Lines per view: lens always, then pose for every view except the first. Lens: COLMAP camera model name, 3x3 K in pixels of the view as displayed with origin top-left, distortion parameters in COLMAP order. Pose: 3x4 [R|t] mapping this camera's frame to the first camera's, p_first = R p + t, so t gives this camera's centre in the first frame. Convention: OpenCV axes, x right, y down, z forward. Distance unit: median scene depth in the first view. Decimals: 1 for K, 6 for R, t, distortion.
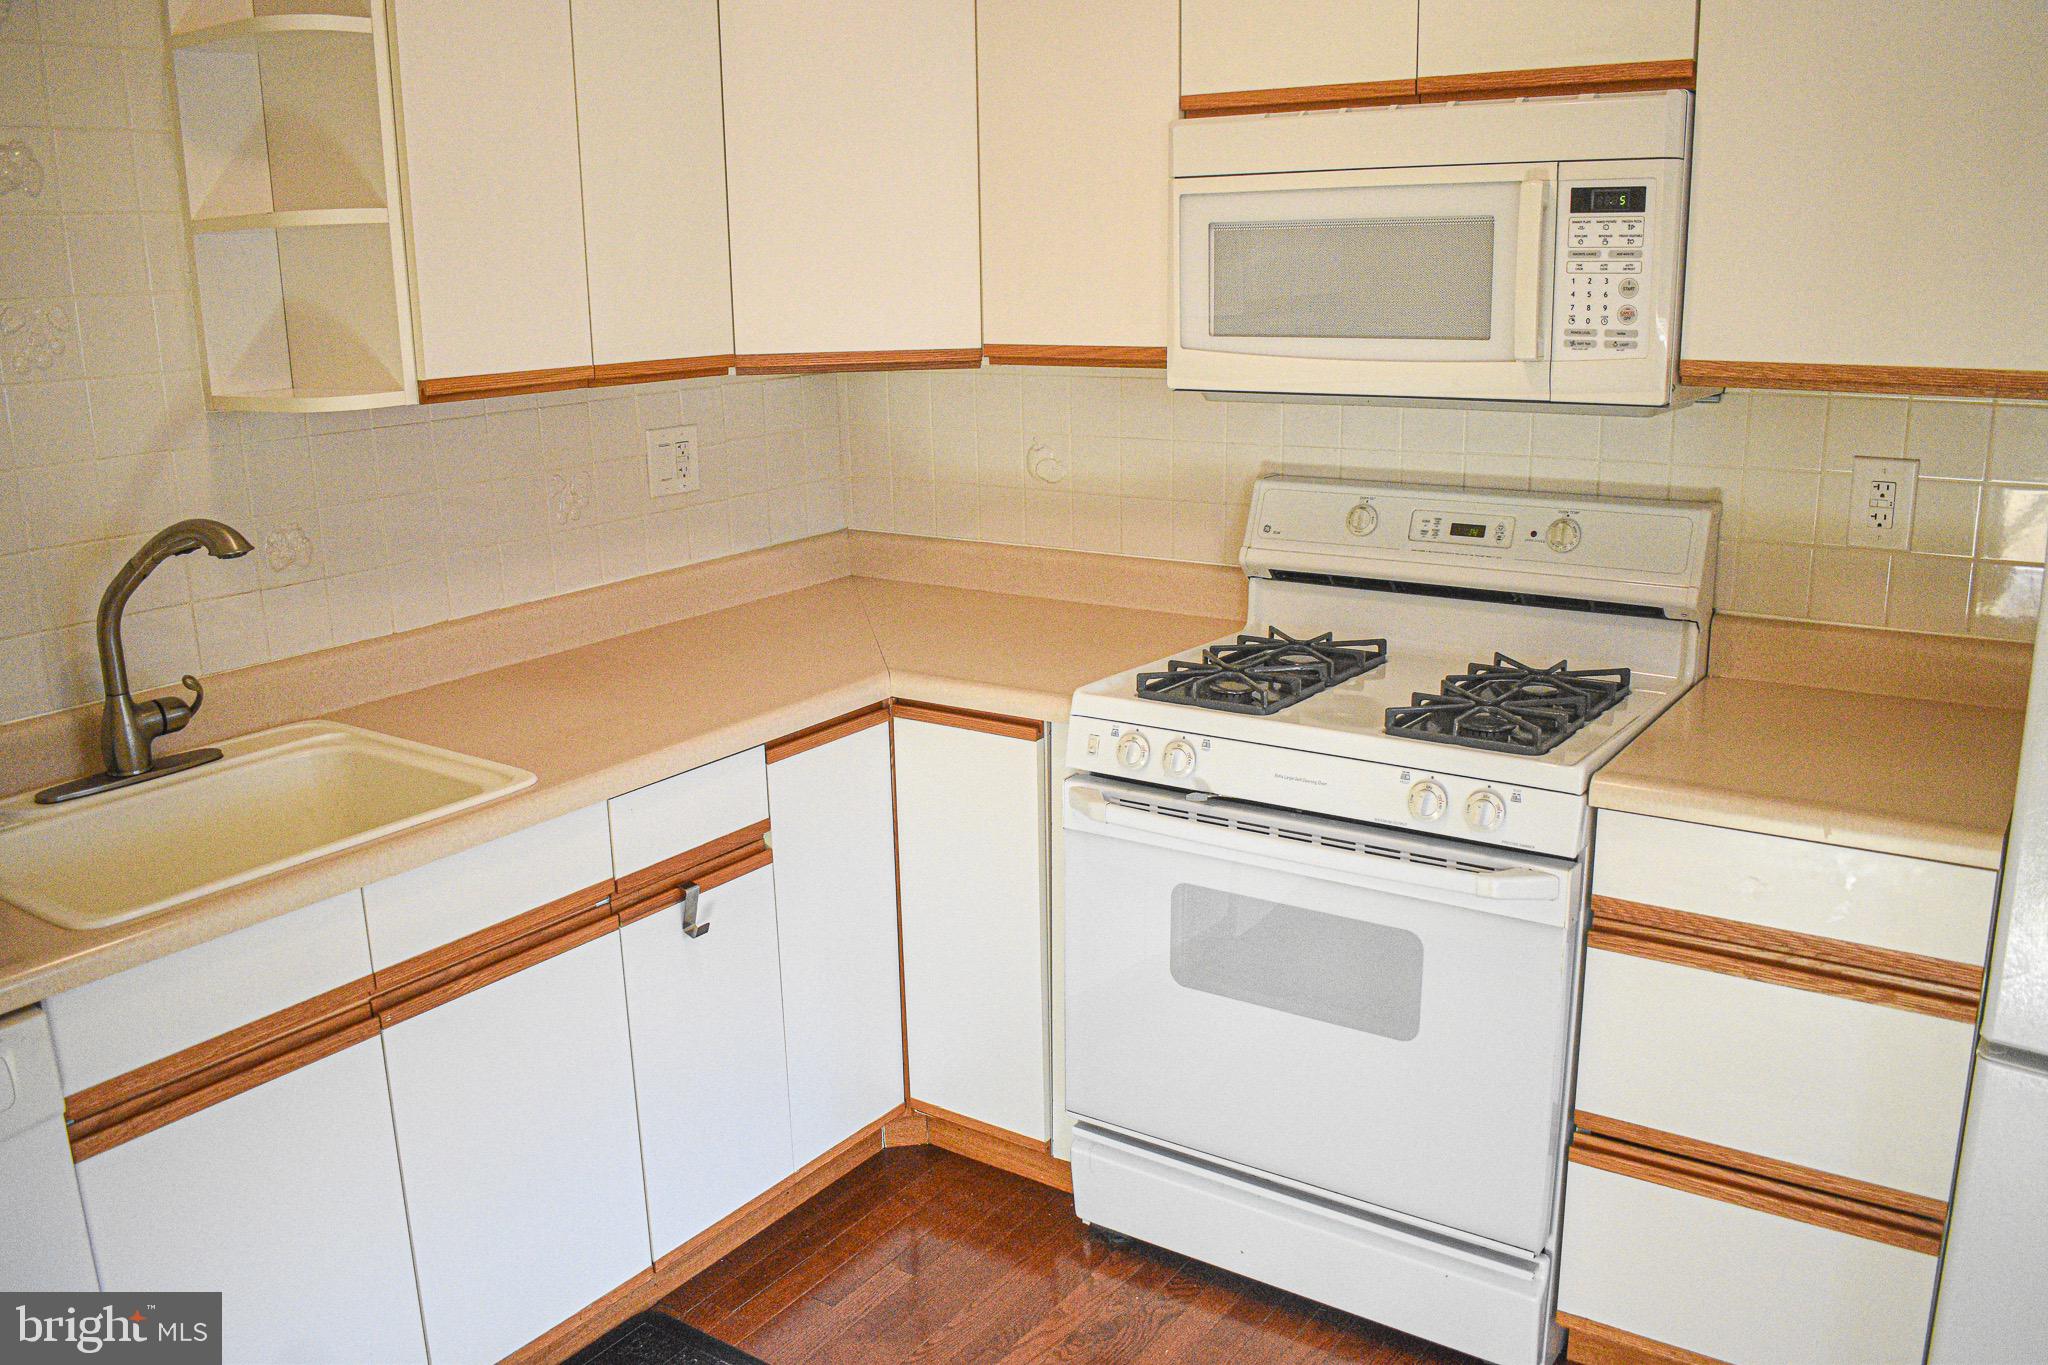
lens RADIAL K [[1622.4, 0, 1031.9], [0, 1622.4, 668.9], [0, 0, 1]] dist [-0.086831, 0.003641]
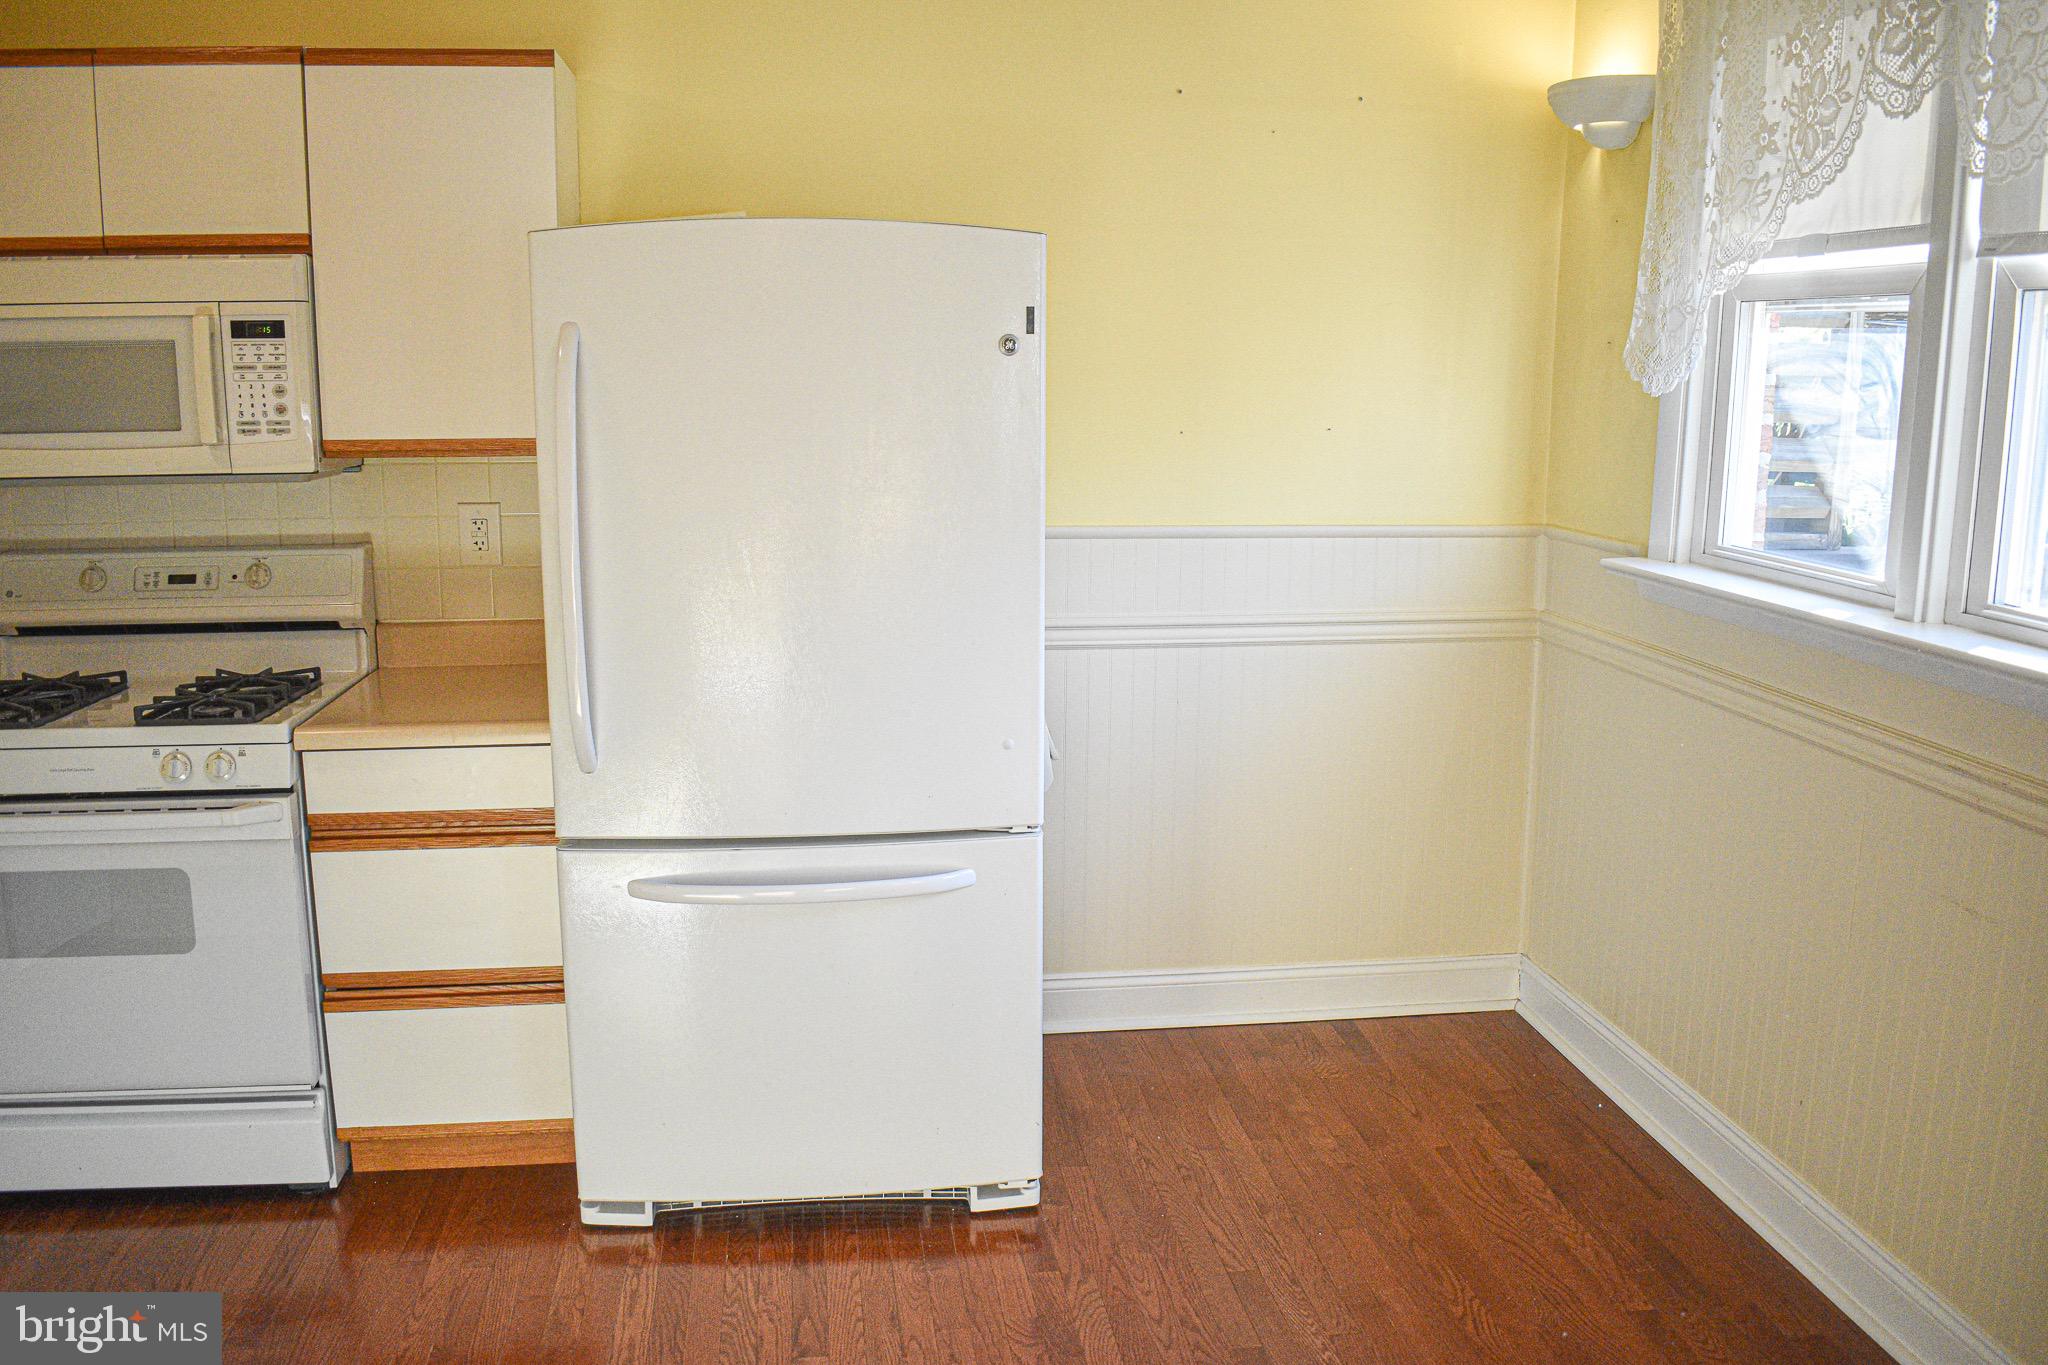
lens RADIAL K [[1622.4, 0, 1004.5], [0, 1622.4, 676.8], [0, 0, 1]] dist [-0.086831, 0.003641]
pose [[0.737884, -0.105565, 0.666621, -0.117156], [0.143811, 0.989602, -0.002473, 0.107444], [-0.659428, 0.097692, 0.745393, -0.447468]]
